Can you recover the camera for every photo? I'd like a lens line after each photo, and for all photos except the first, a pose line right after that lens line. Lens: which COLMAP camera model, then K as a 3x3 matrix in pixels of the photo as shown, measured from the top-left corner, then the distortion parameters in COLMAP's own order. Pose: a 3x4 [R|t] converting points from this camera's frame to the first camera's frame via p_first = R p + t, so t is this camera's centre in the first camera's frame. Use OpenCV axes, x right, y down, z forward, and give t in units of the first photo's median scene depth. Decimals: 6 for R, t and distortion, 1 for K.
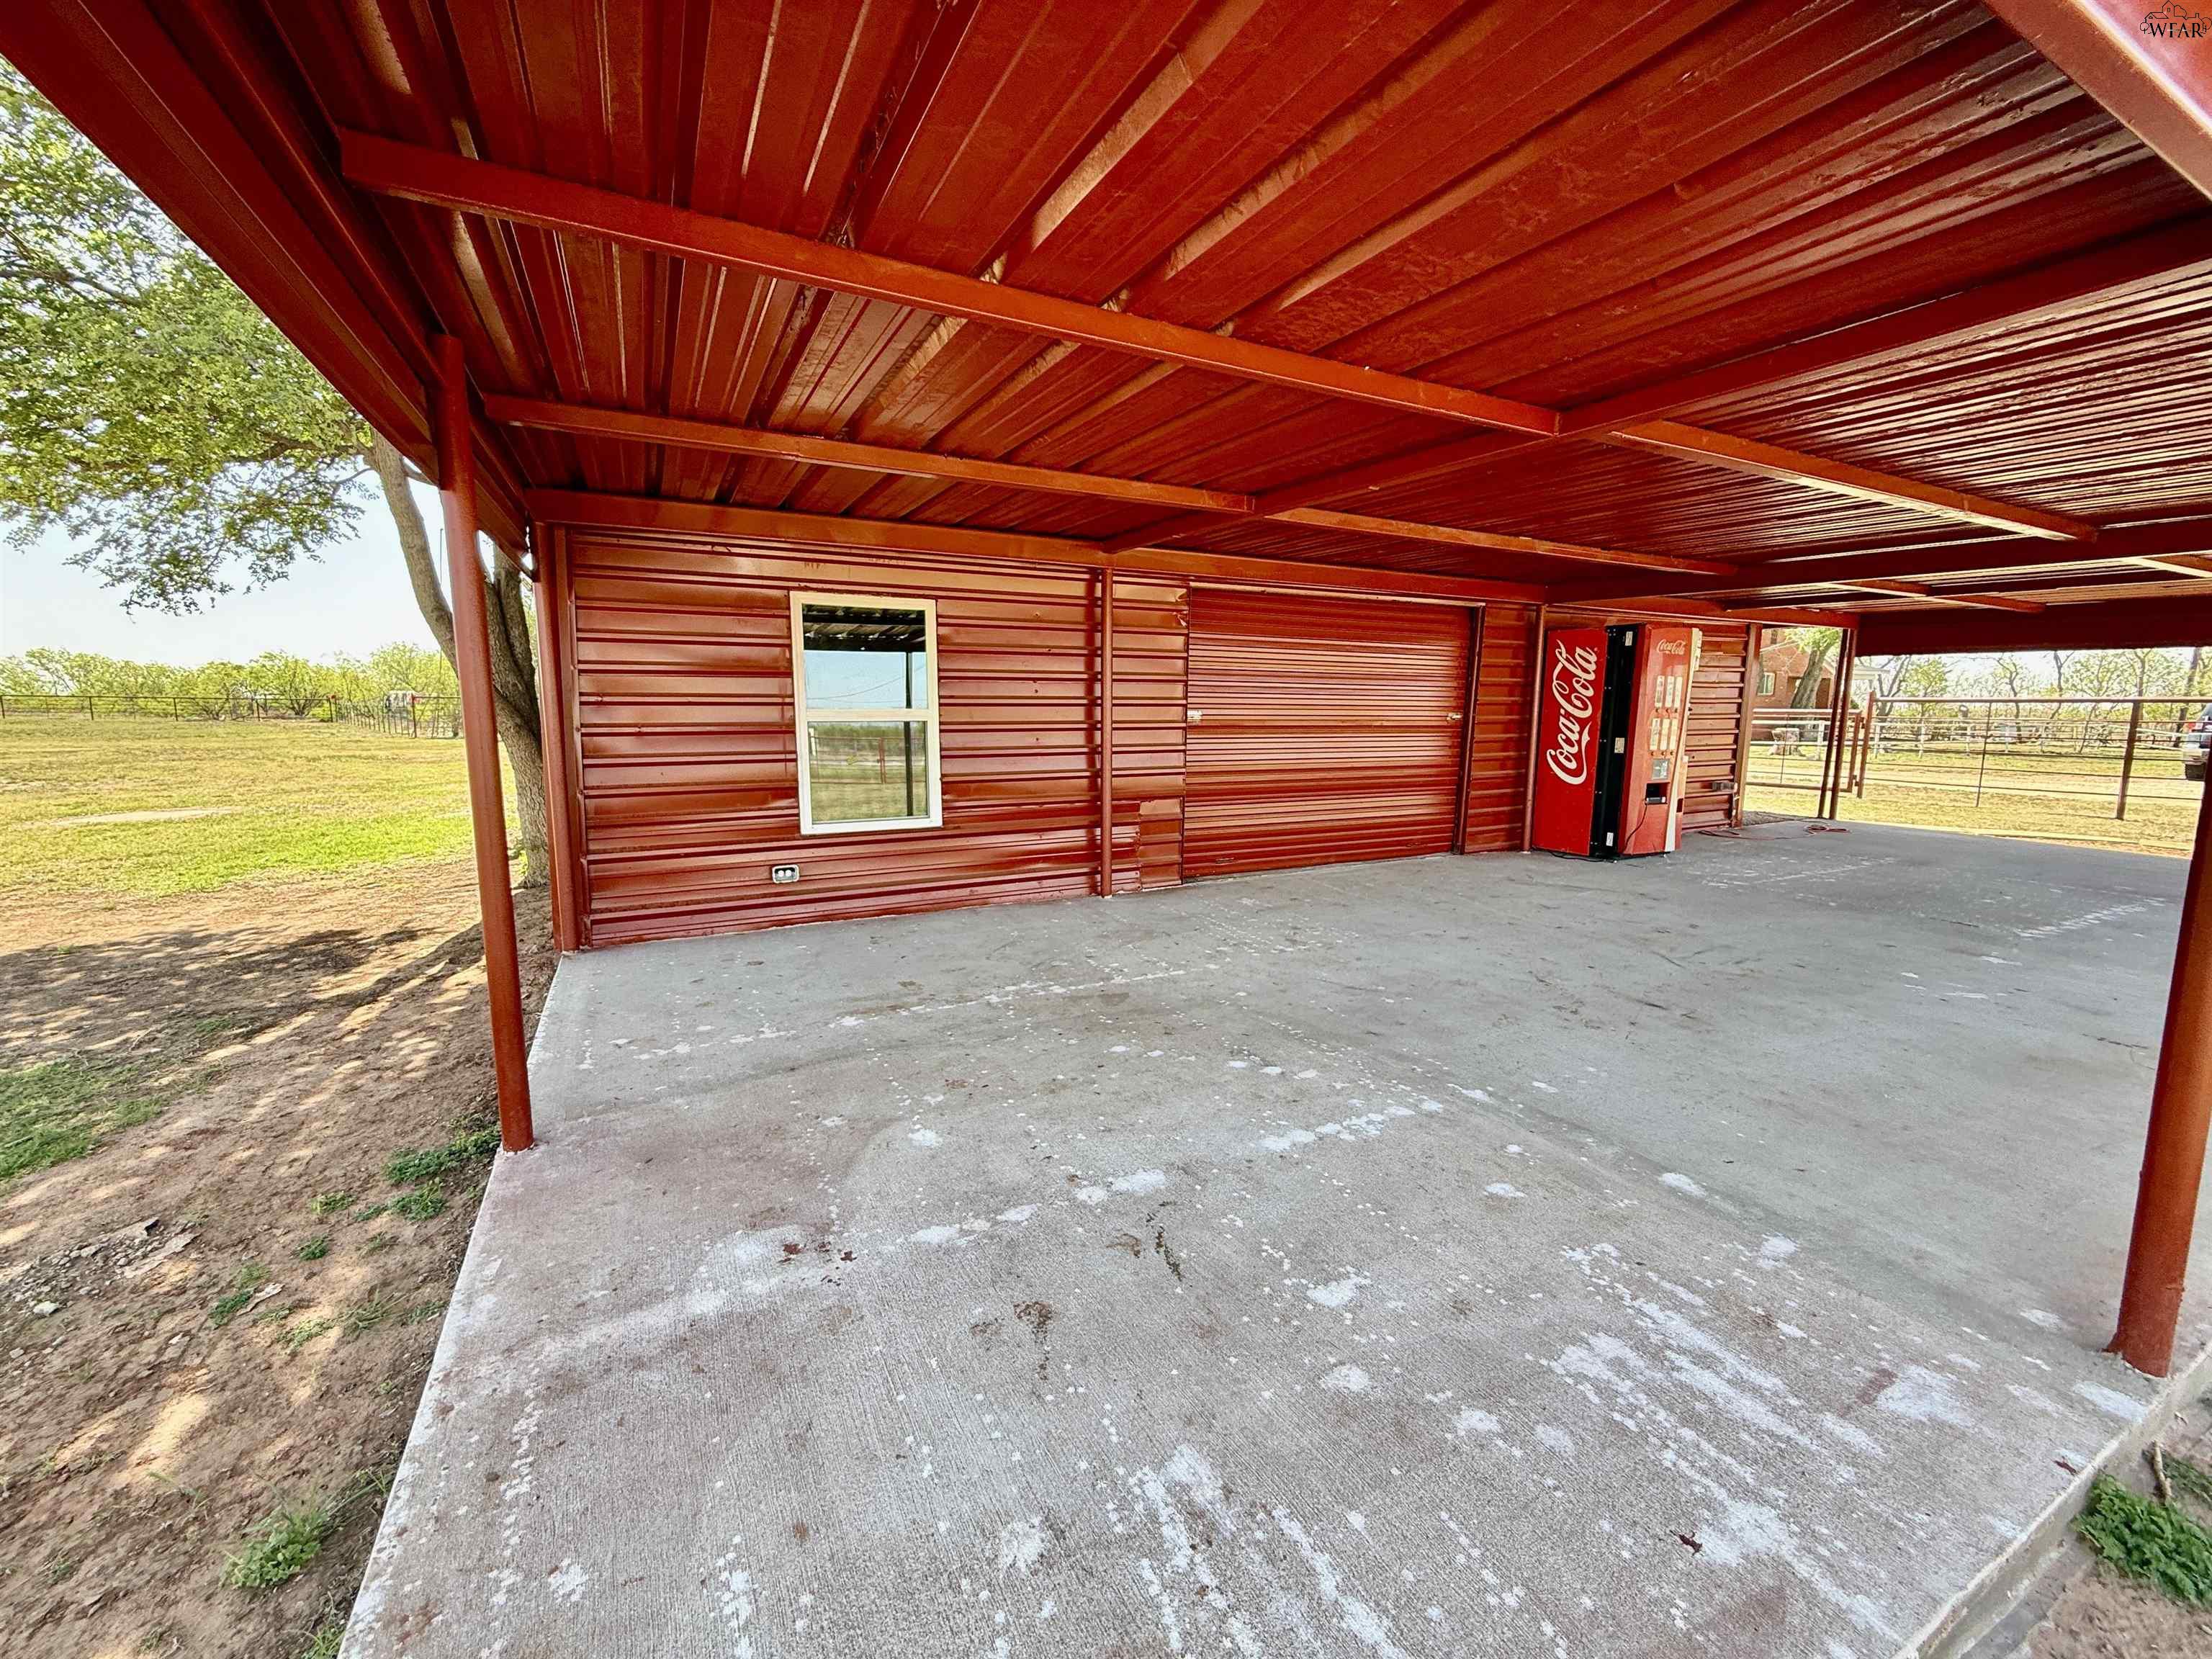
lens RADIAL K [[890.2, 0, 1106.1], [0, 890.2, 826.3], [0, 0, 1]] dist [-0.001238, 0.000463]
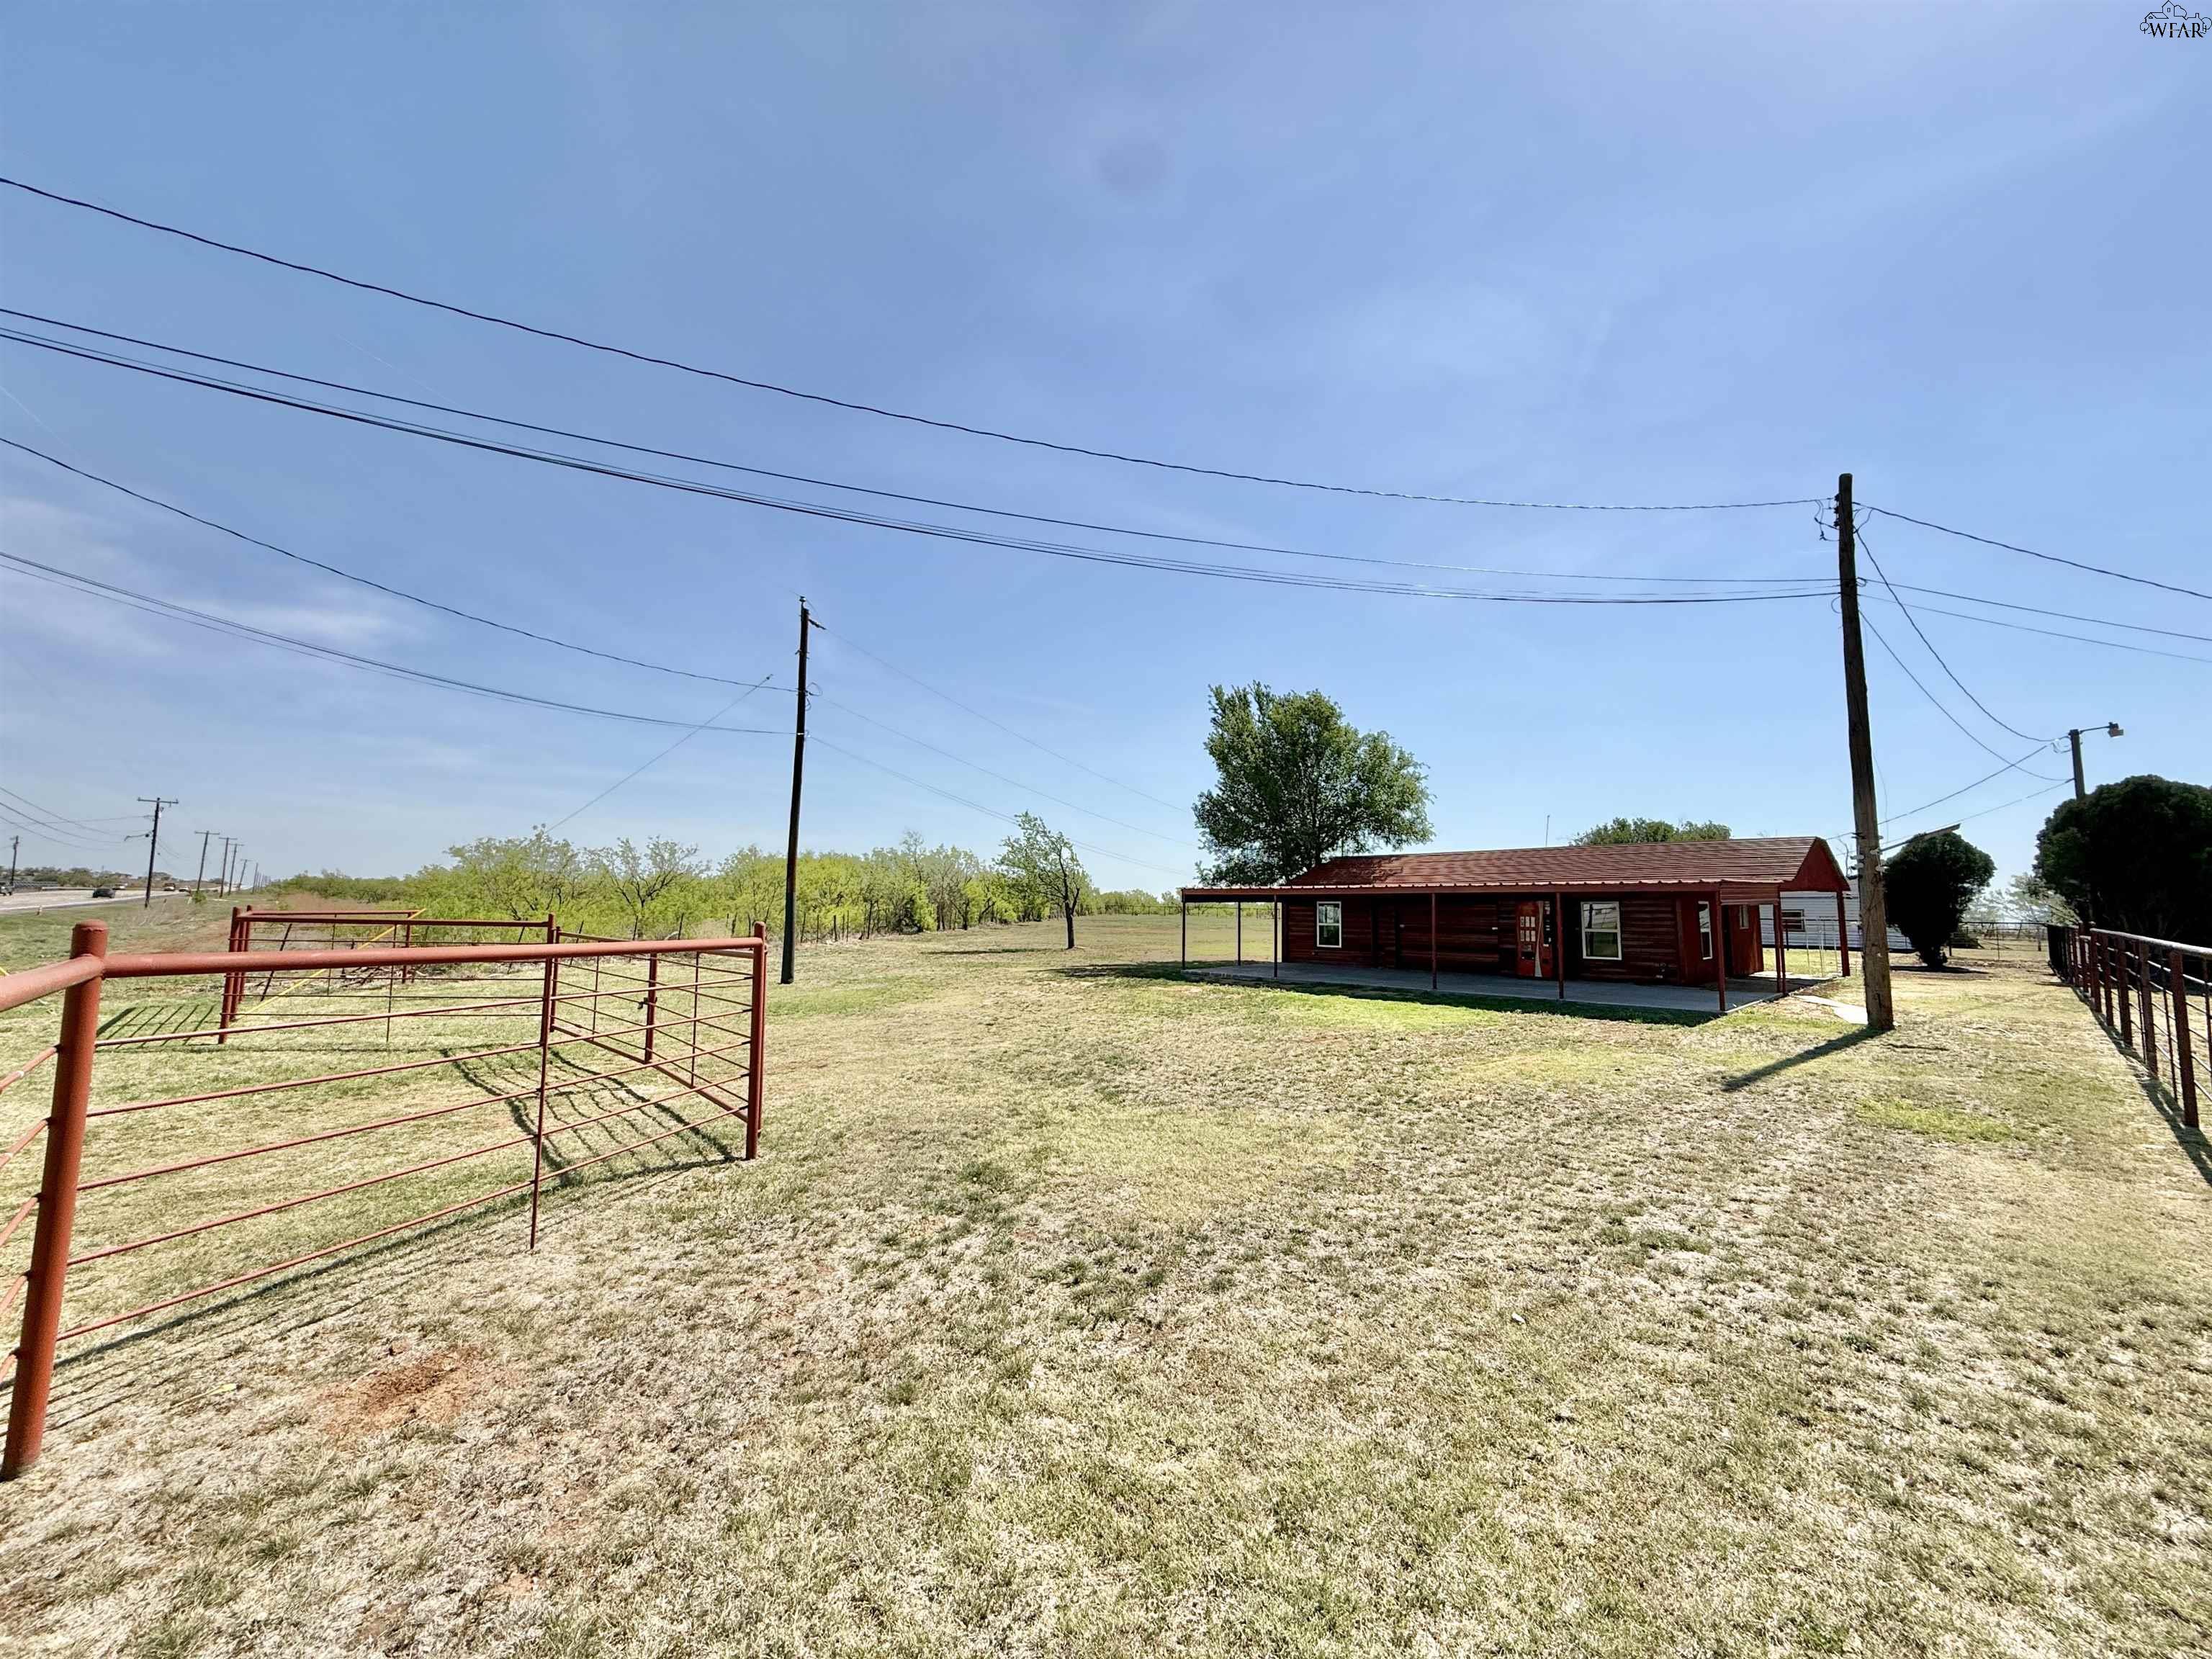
lens RADIAL K [[890.2, 0, 1101.7], [0, 890.2, 821.1], [0, 0, 1]] dist [-0.001238, 0.000463]
pose [[0.283077, -0.094164, -0.954463, 3.865342], [-0.138423, 0.980738, -0.137810, 0.160966], [0.949056, 0.171130, 0.264590, -1.522352]]
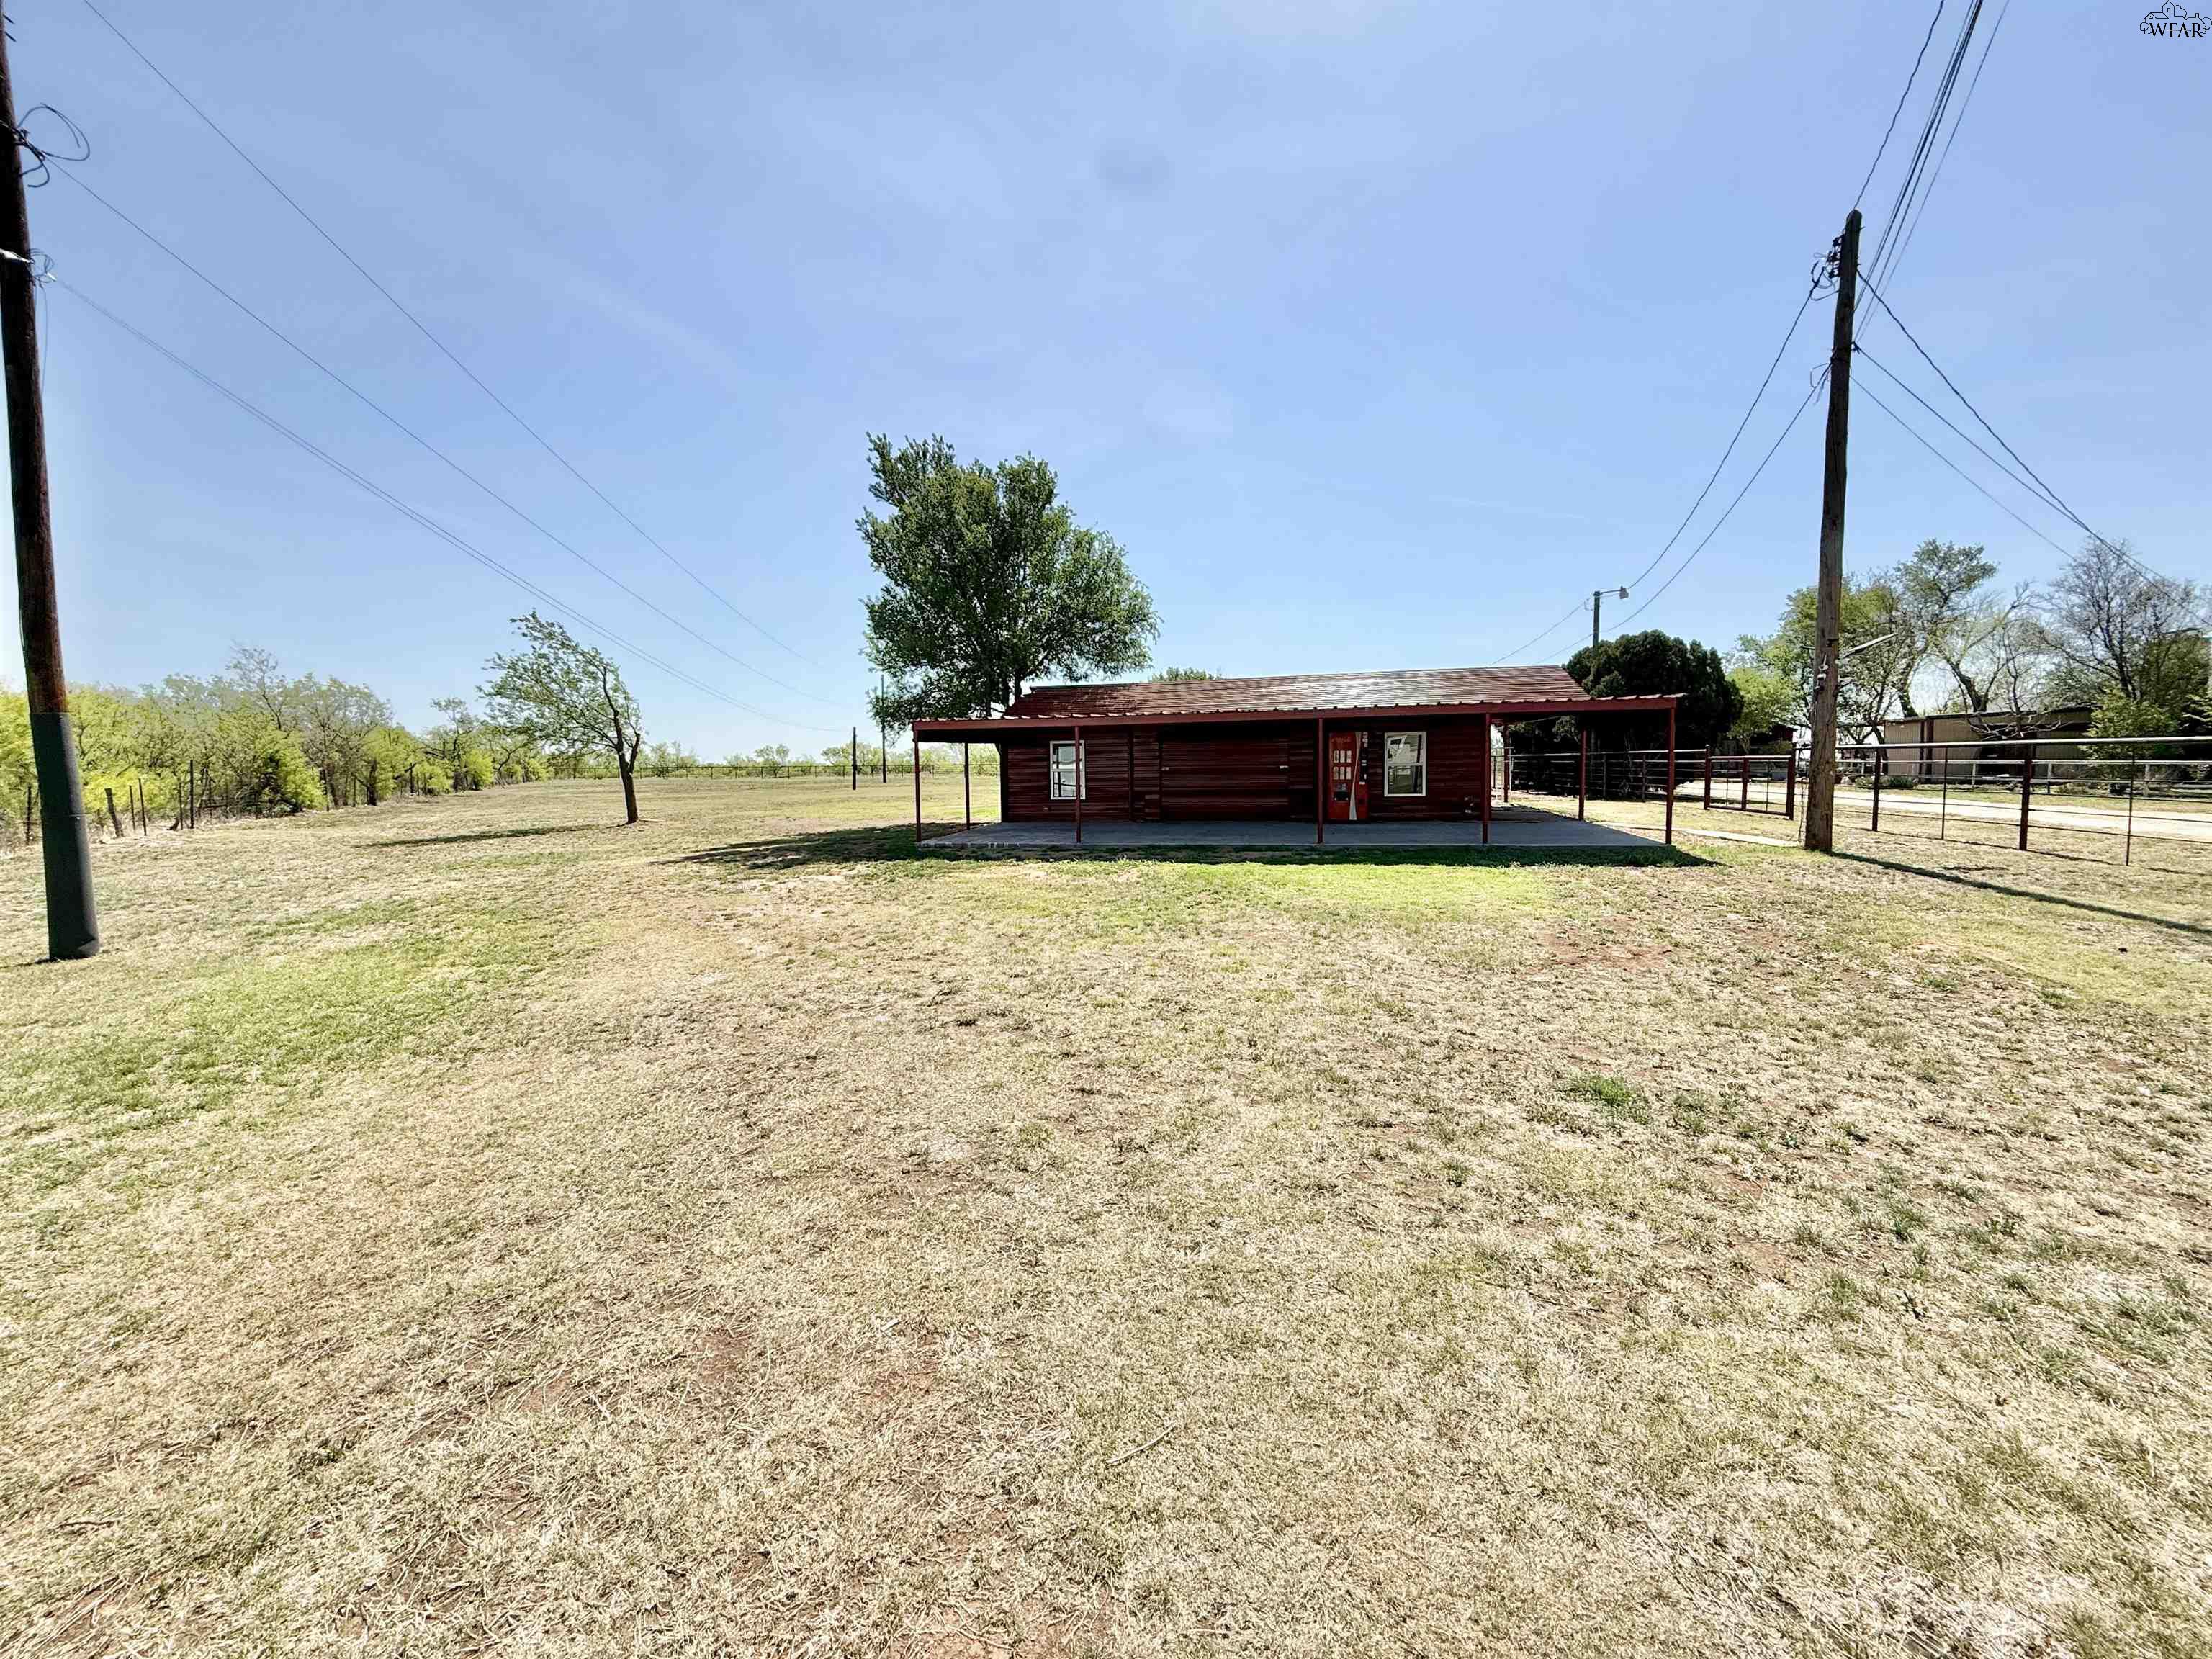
lens RADIAL K [[890.2, 0, 1098.3], [0, 890.2, 816.8], [0, 0, 1]] dist [-0.001238, 0.000463]
pose [[0.763846, 0.020462, -0.645074, 2.152875], [-0.066926, 0.996620, -0.047635, 0.234168], [0.641919, 0.079558, 0.762634, -1.716392]]
